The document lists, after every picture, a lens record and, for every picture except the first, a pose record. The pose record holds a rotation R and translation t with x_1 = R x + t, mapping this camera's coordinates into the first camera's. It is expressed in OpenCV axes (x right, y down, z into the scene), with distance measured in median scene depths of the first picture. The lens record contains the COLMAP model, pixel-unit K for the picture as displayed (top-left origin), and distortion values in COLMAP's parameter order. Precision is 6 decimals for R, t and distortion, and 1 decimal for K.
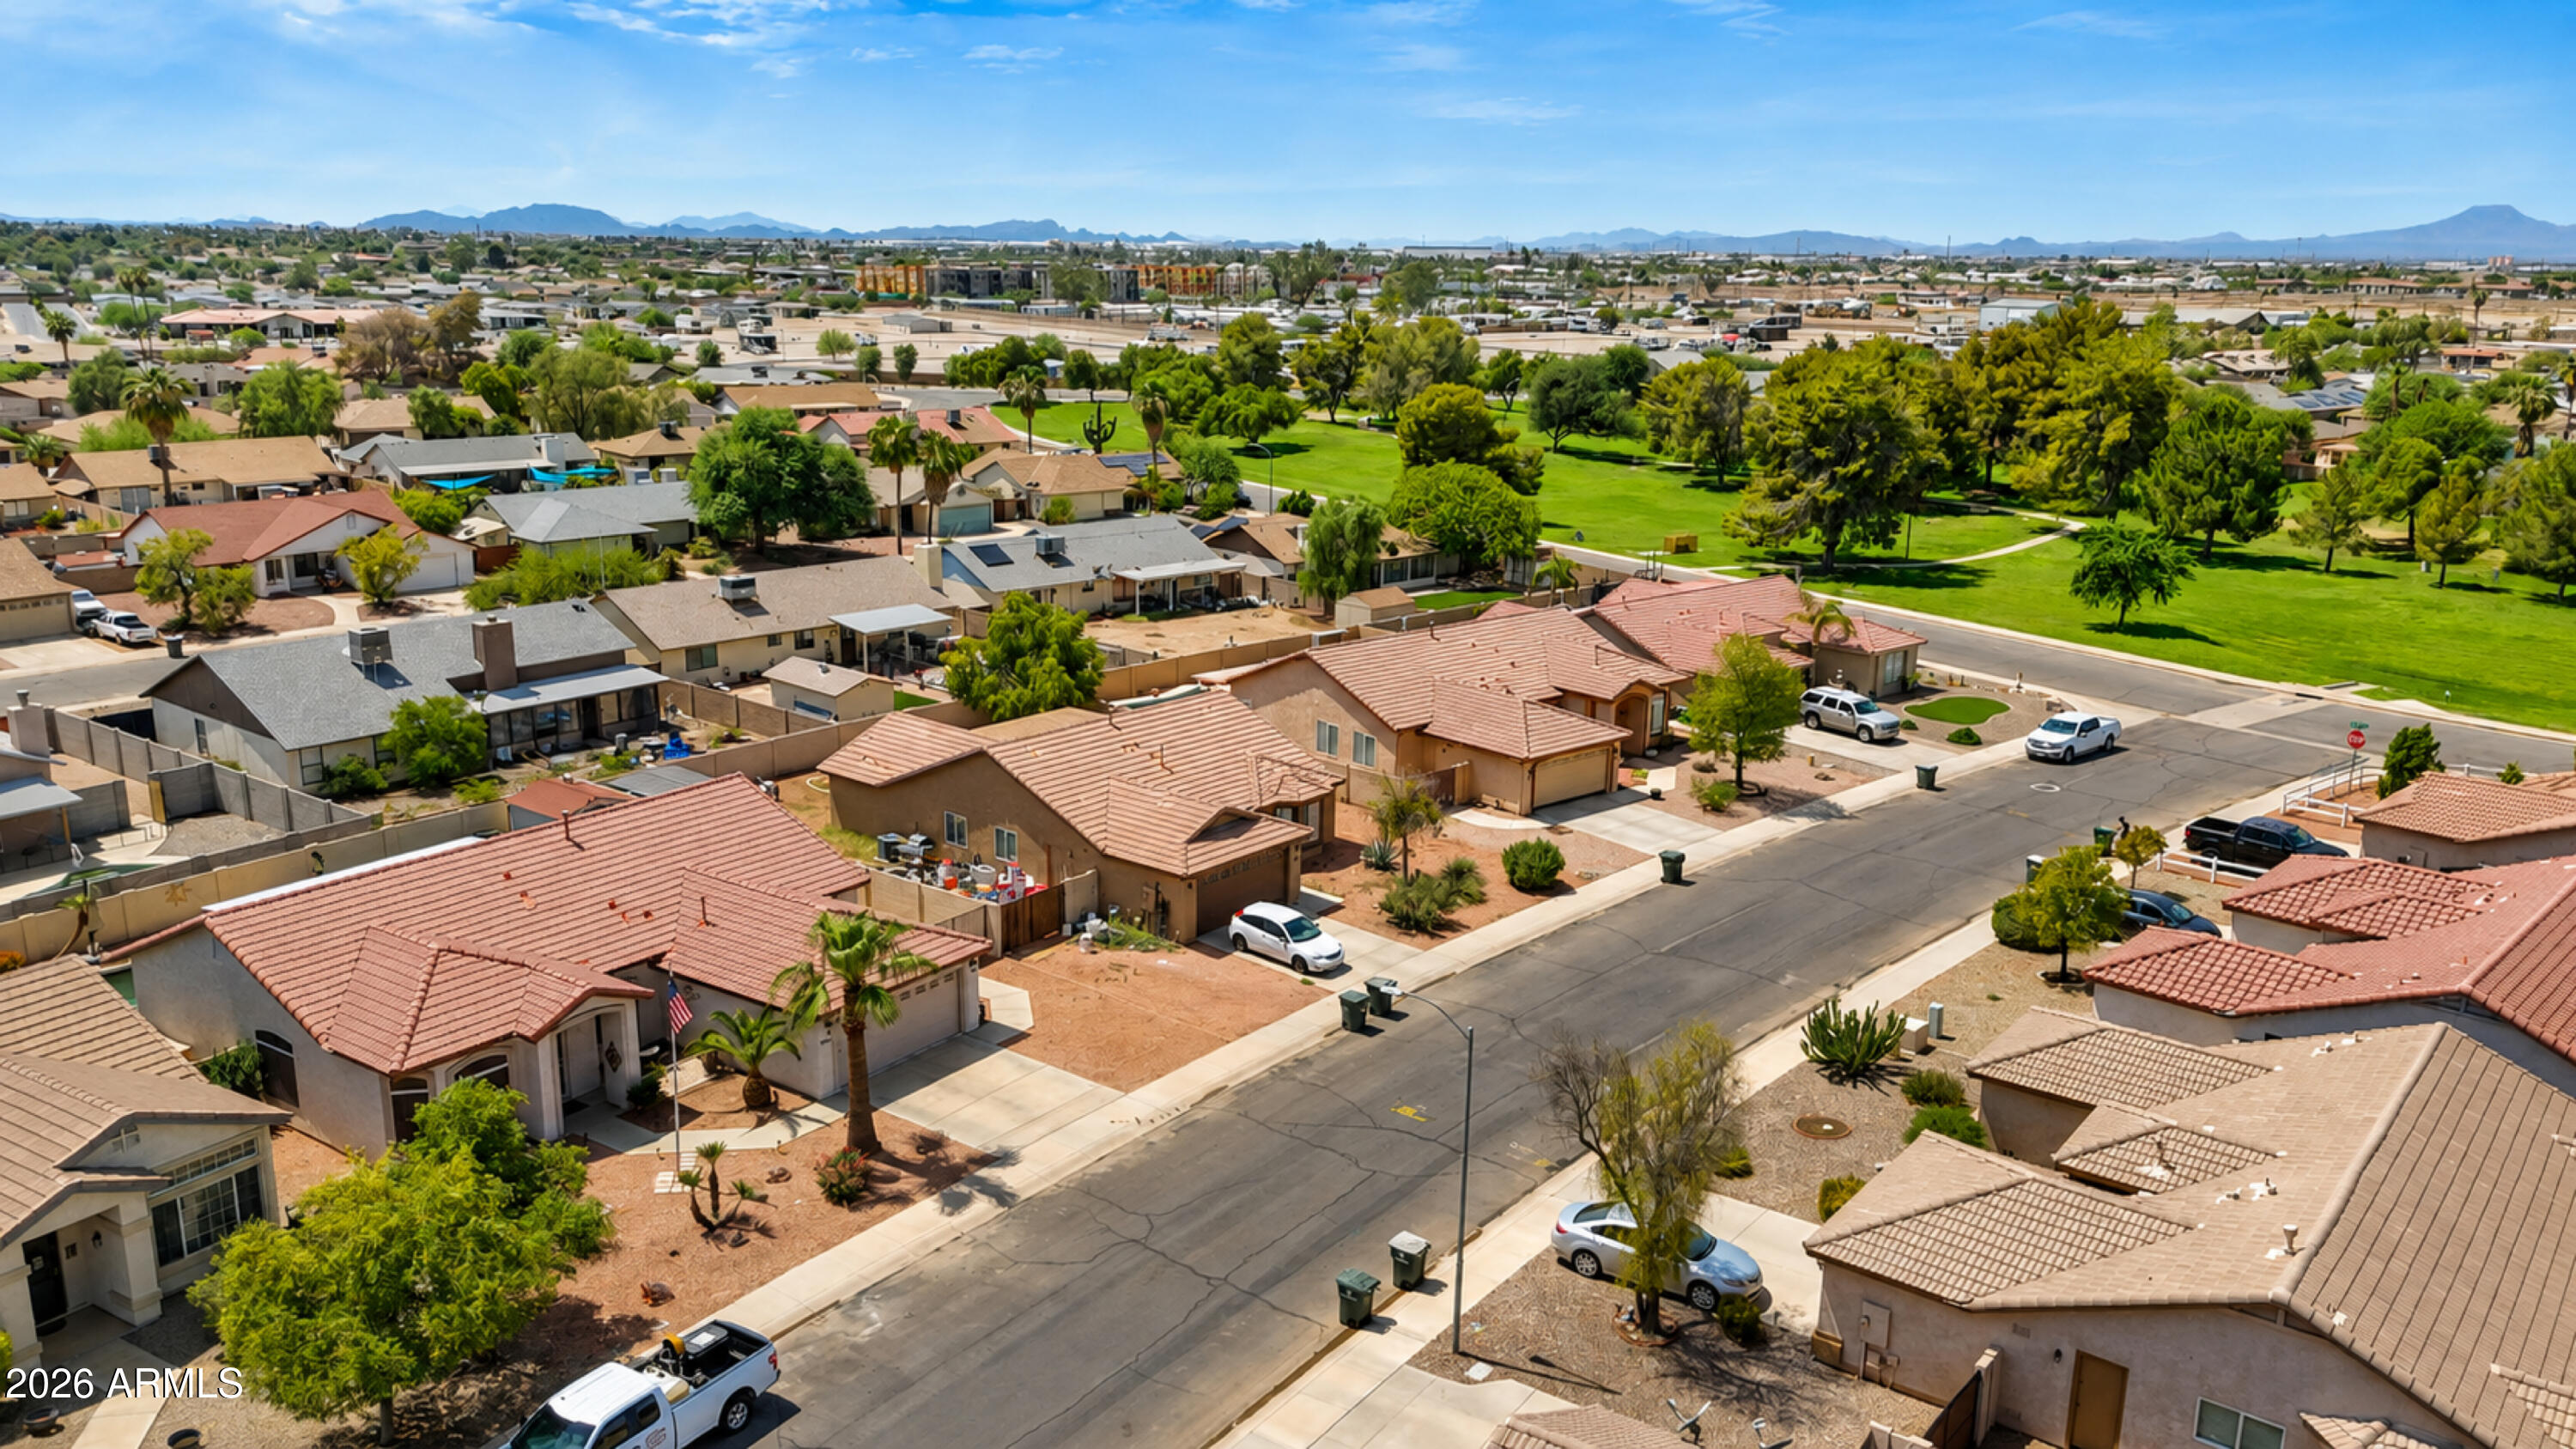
lens RADIAL K [[1908.0, 0, 1298.4], [0, 1908.0, 726.1], [0, 0, 1]] dist [0.071064, -0.078153]
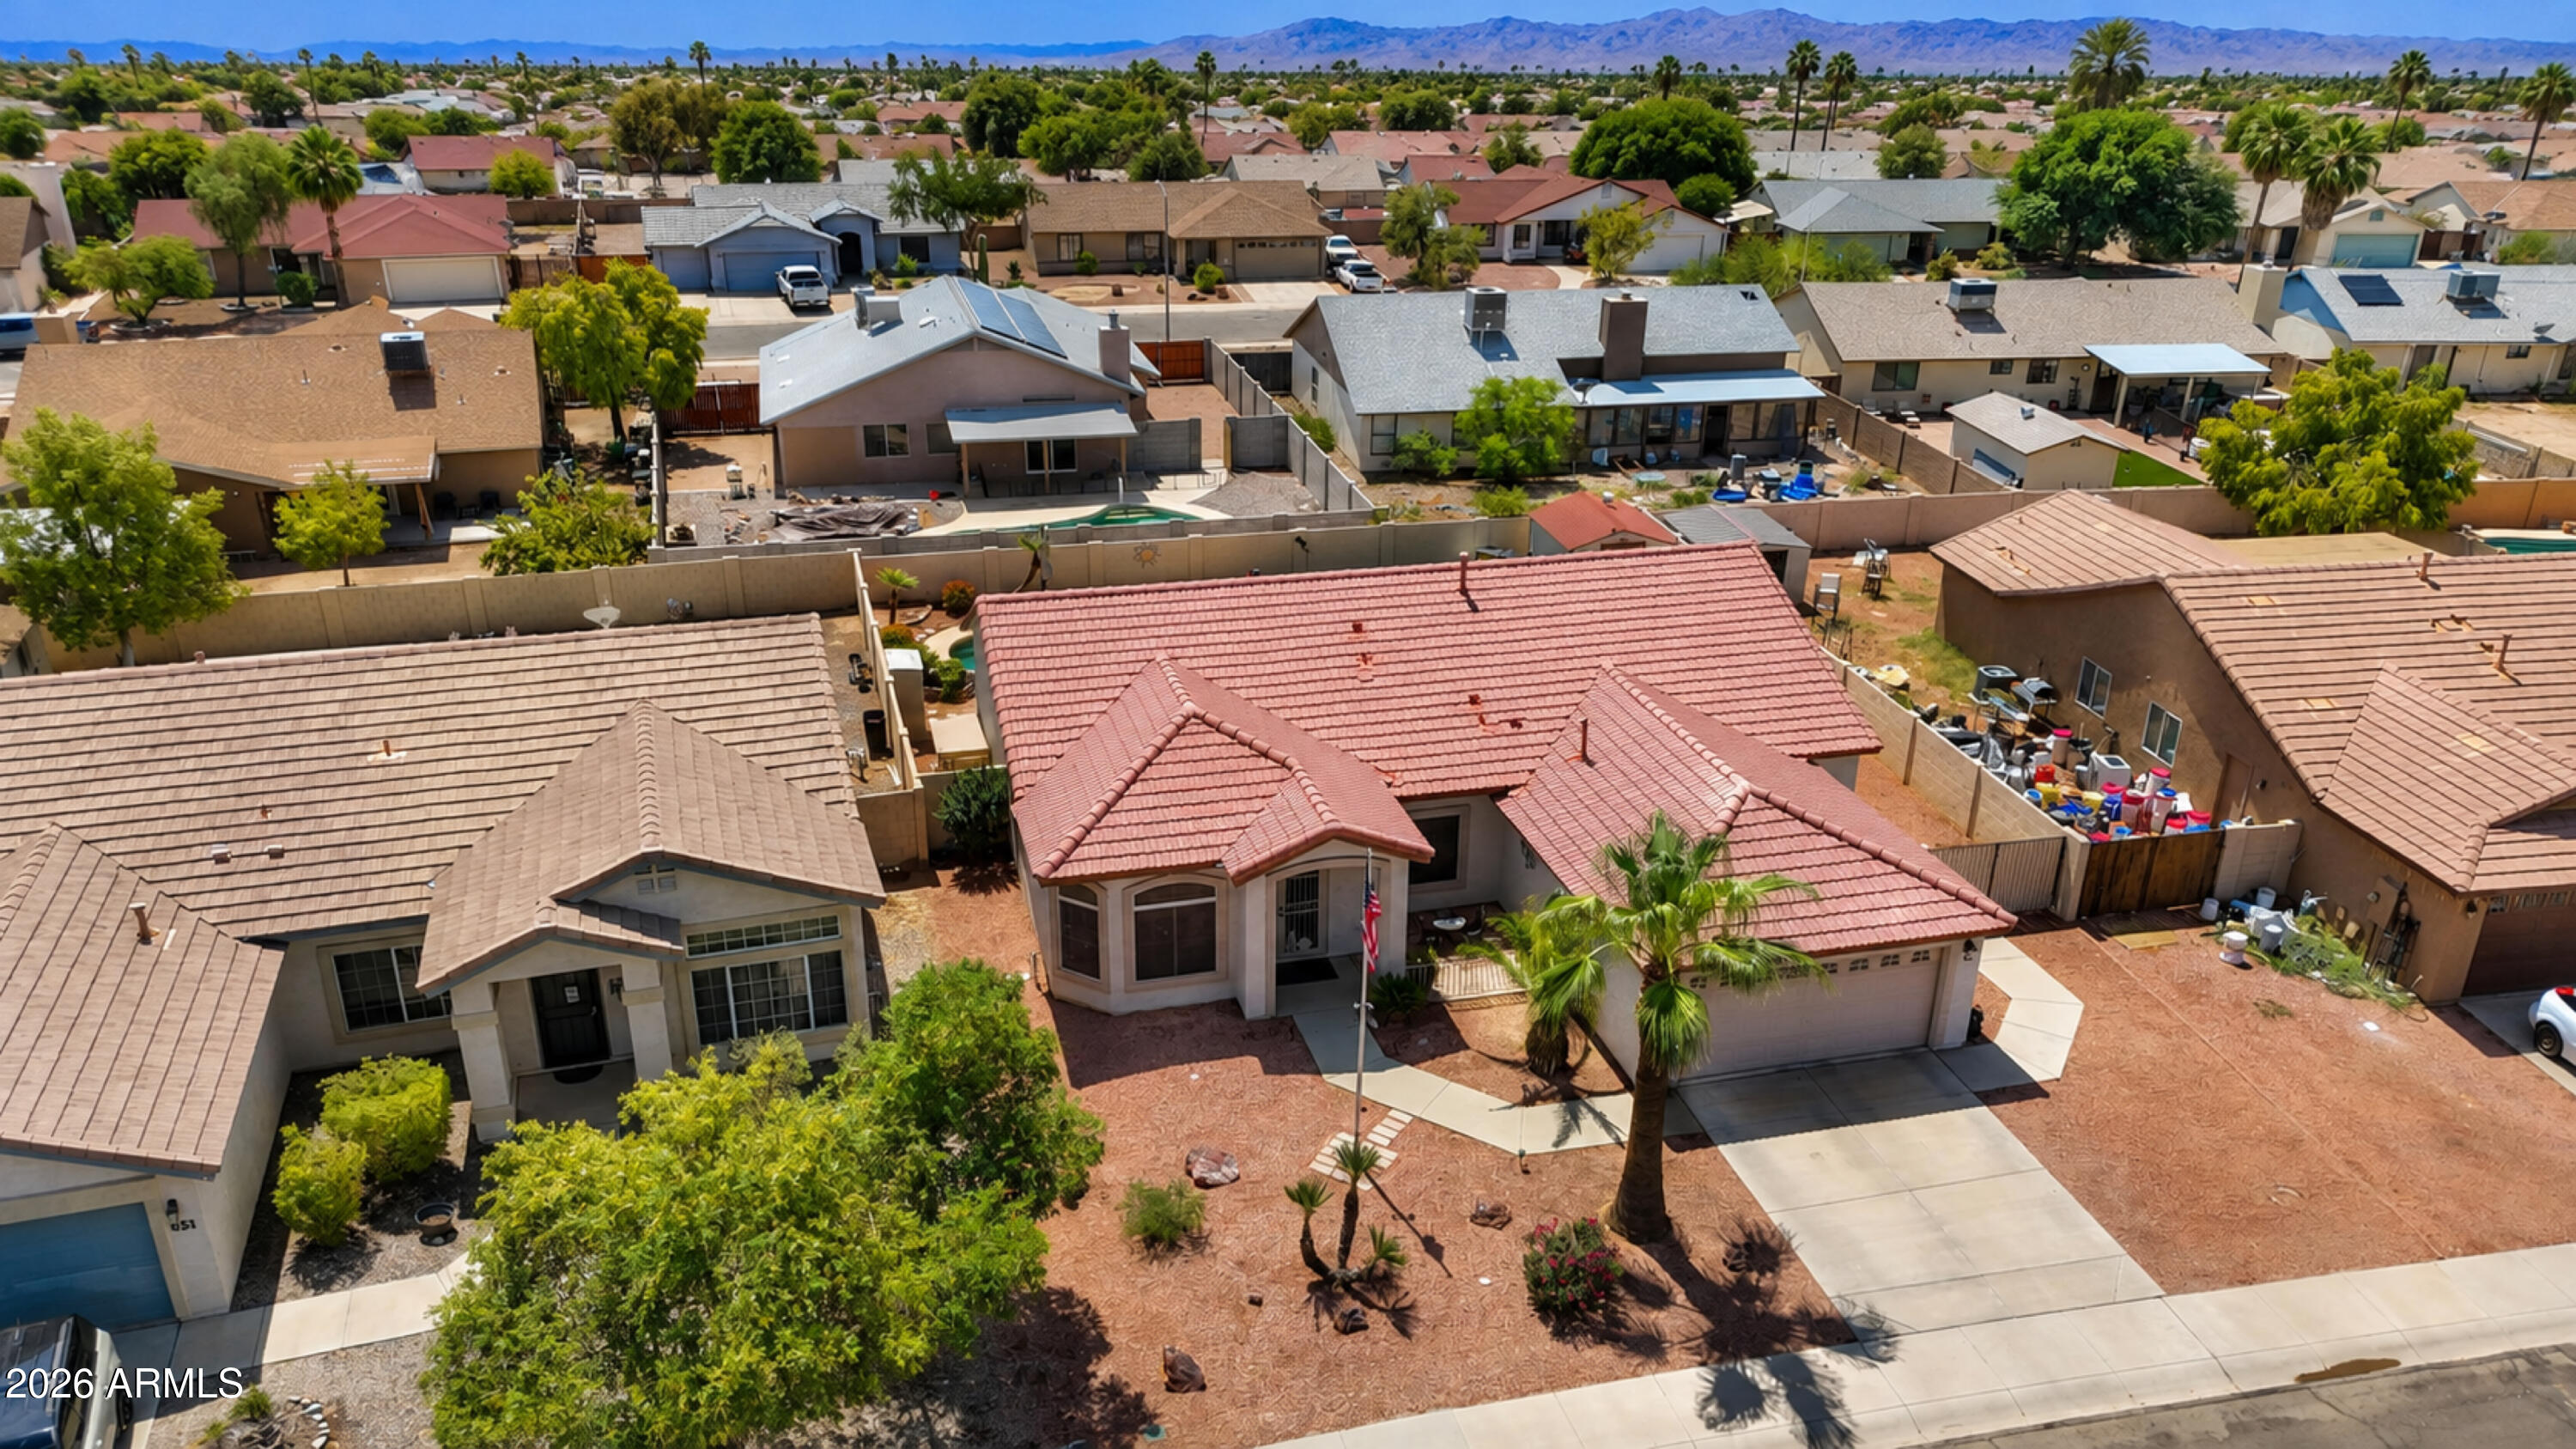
lens RADIAL K [[1834.0, 0, 1256.6], [0, 1834.0, 738.3], [0, 0, 1]] dist [0.005996, -0.001940]
pose [[0.743607, 0.256984, -0.617258, -0.003764], [-0.158643, 0.964637, 0.210493, -0.013301], [0.649524, -0.058601, 0.758080, 0.326208]]
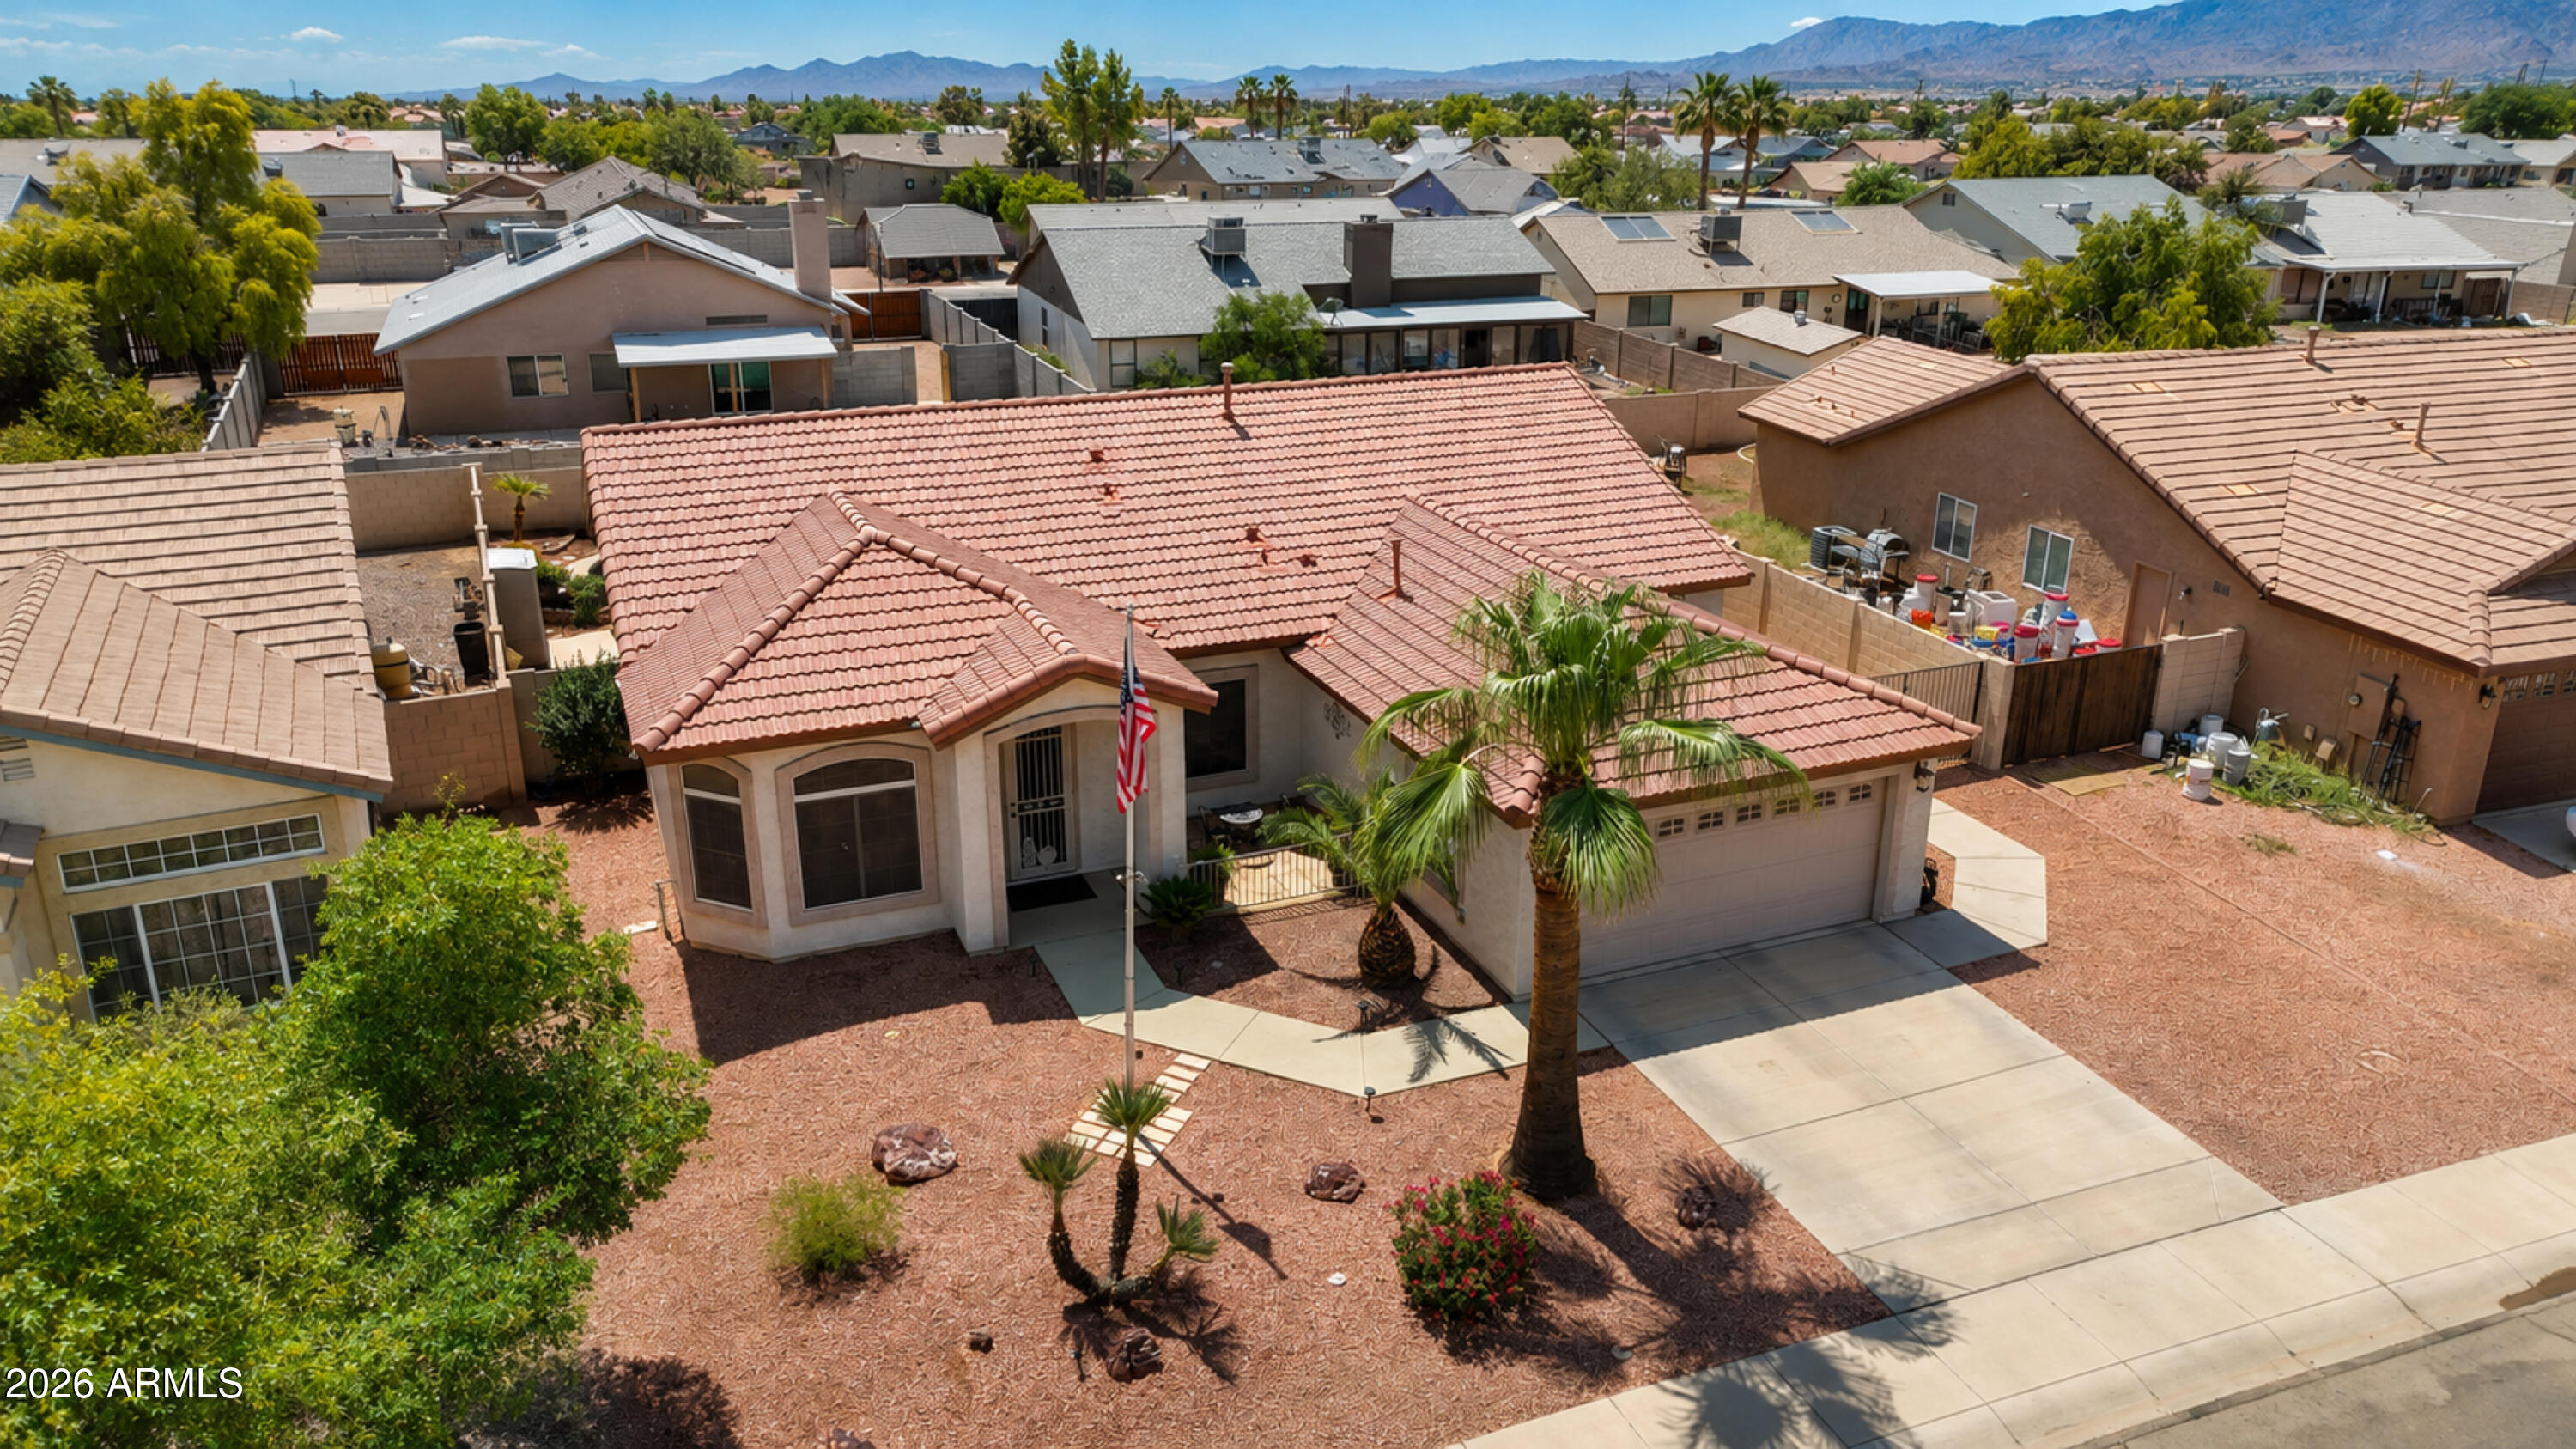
lens RADIAL K [[1799.0, 0, 1248.3], [0, 1799.0, 575.1], [0, 0, 1]] dist [-0.002702, 0.009640]
pose [[0.831355, 0.135313, -0.539017, -0.060090], [-0.118083, 0.990768, 0.066594, 0.051225], [0.543052, 0.008285, 0.839658, 0.417255]]
